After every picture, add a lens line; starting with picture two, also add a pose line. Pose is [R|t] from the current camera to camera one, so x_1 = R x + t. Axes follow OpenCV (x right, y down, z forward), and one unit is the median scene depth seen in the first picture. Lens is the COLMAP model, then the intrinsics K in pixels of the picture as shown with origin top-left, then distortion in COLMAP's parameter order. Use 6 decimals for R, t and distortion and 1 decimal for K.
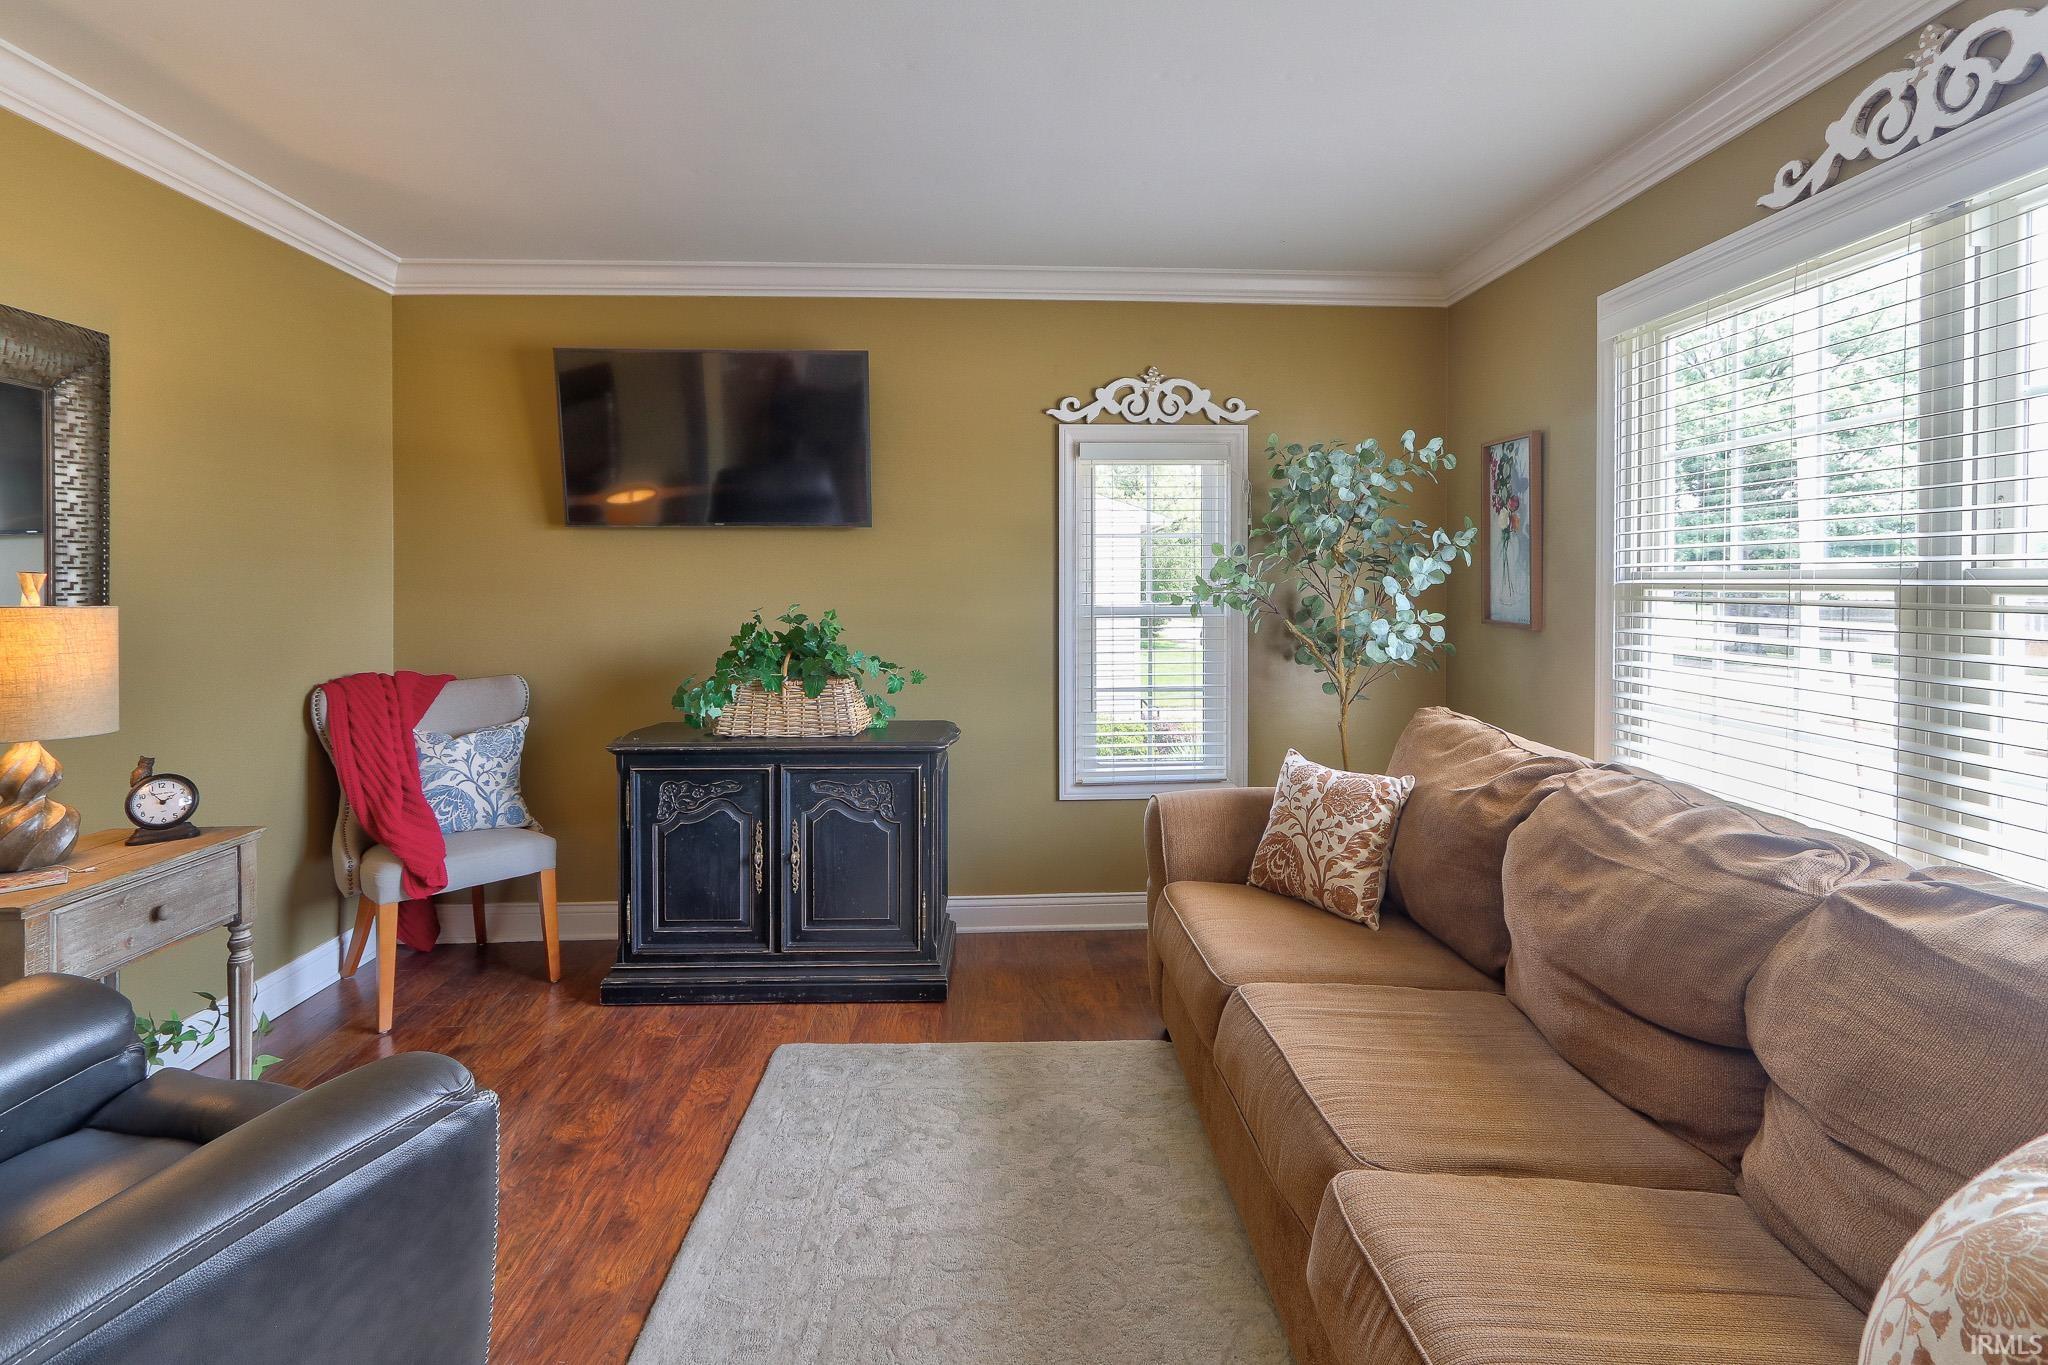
lens RADIAL K [[960.6, 0, 1010.3], [0, 960.6, 592.1], [0, 0, 1]] dist [-0.003278, 0.002684]
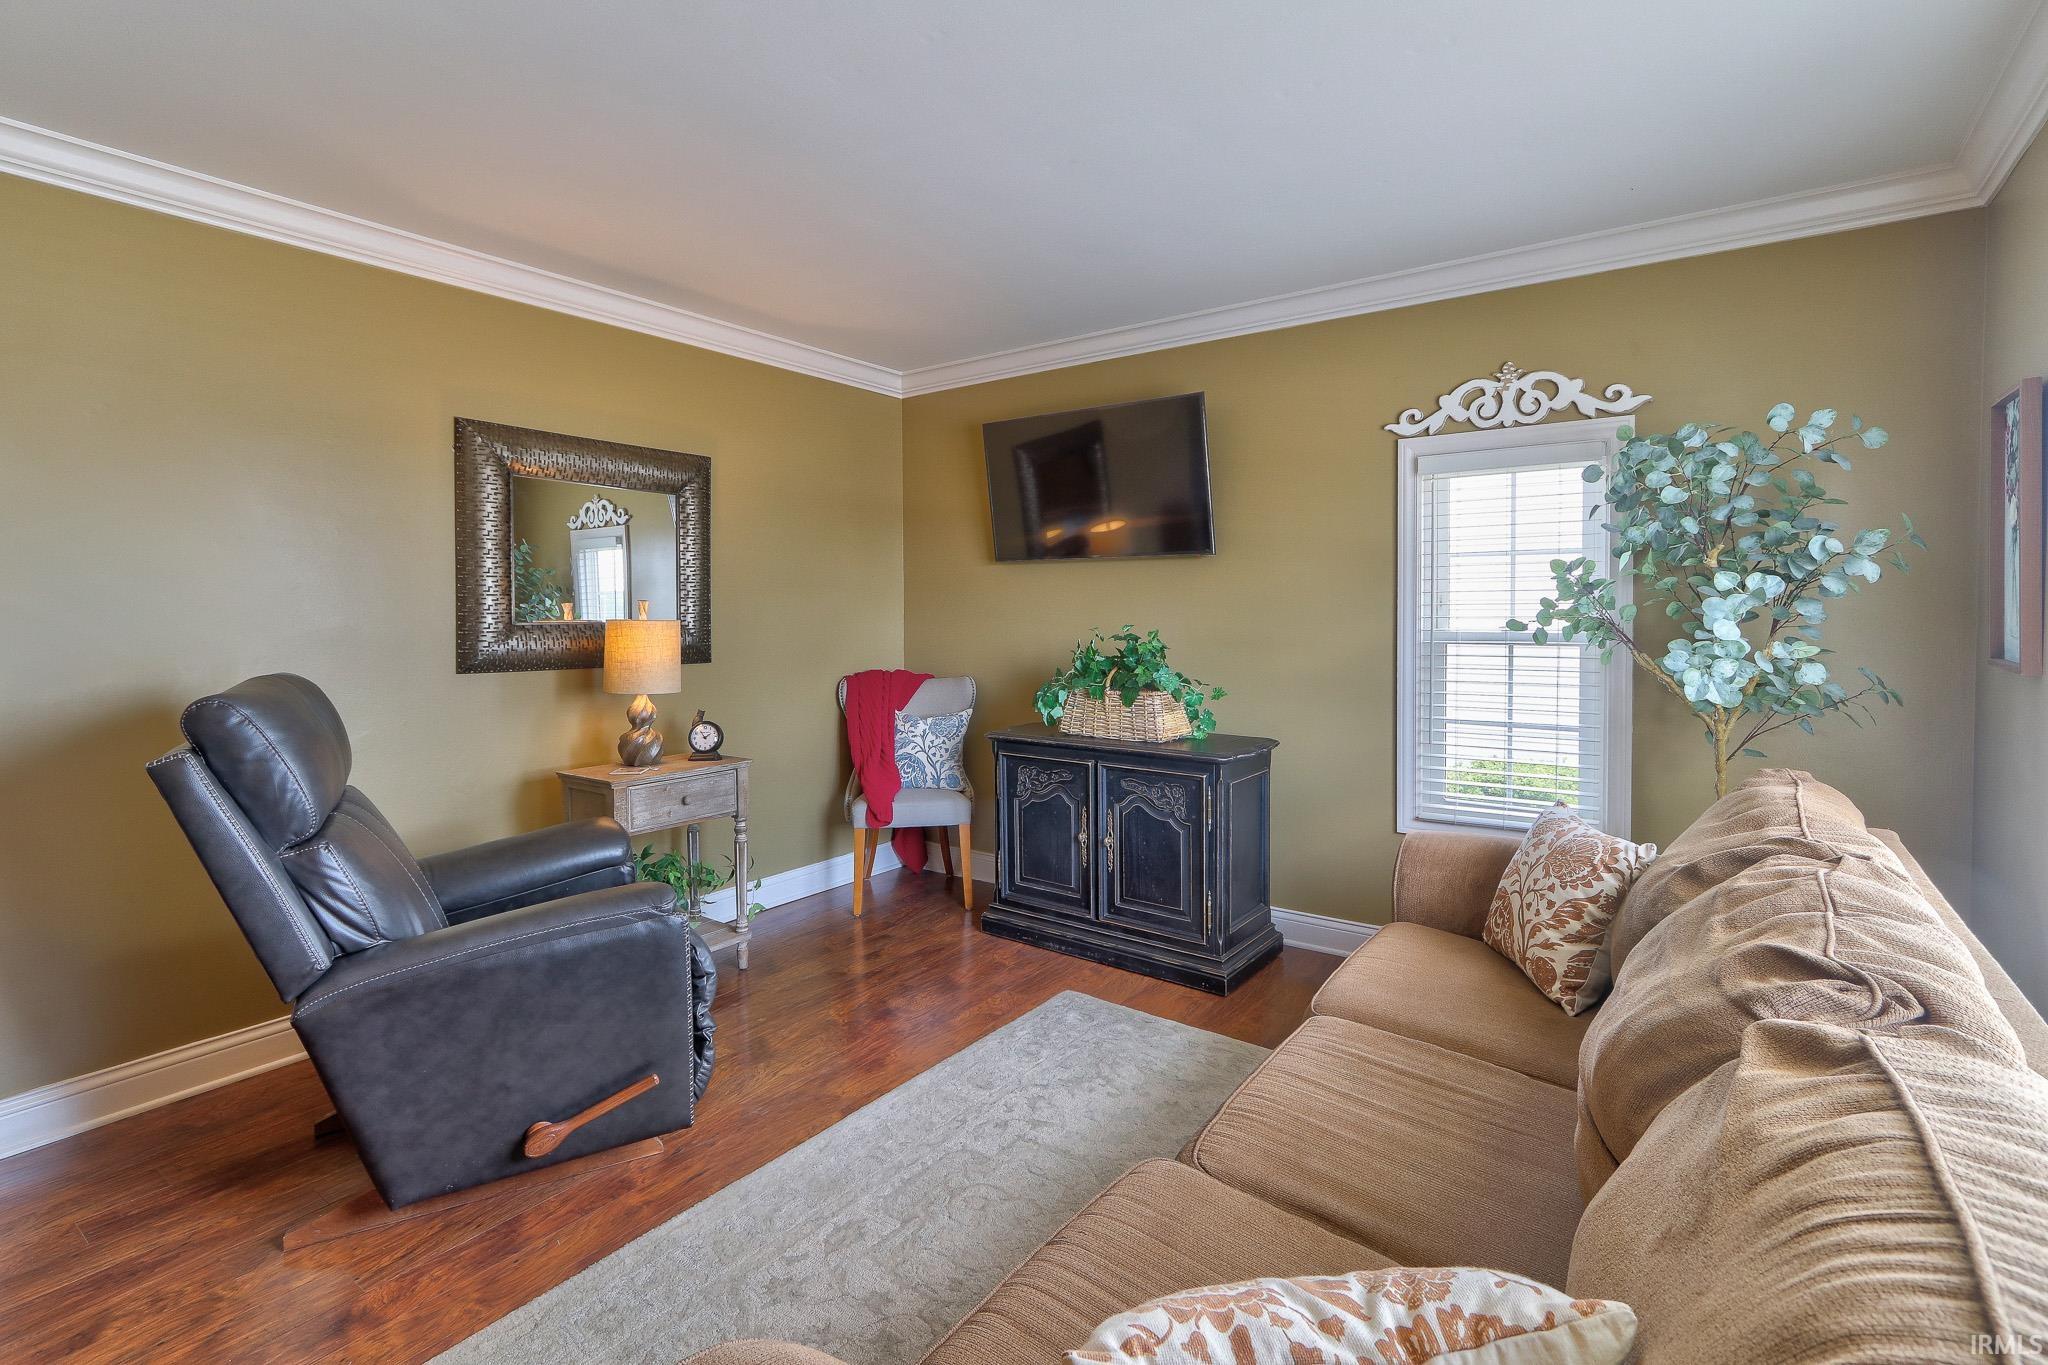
lens RADIAL K [[960.6, 0, 1059.0], [0, 960.6, 639.4], [0, 0, 1]] dist [-0.003278, 0.002684]
pose [[0.785751, 0.020361, -0.618208, 0.444076], [-0.005674, 0.999653, 0.025712, 0.001028], [0.618517, -0.016696, 0.785594, 0.049449]]
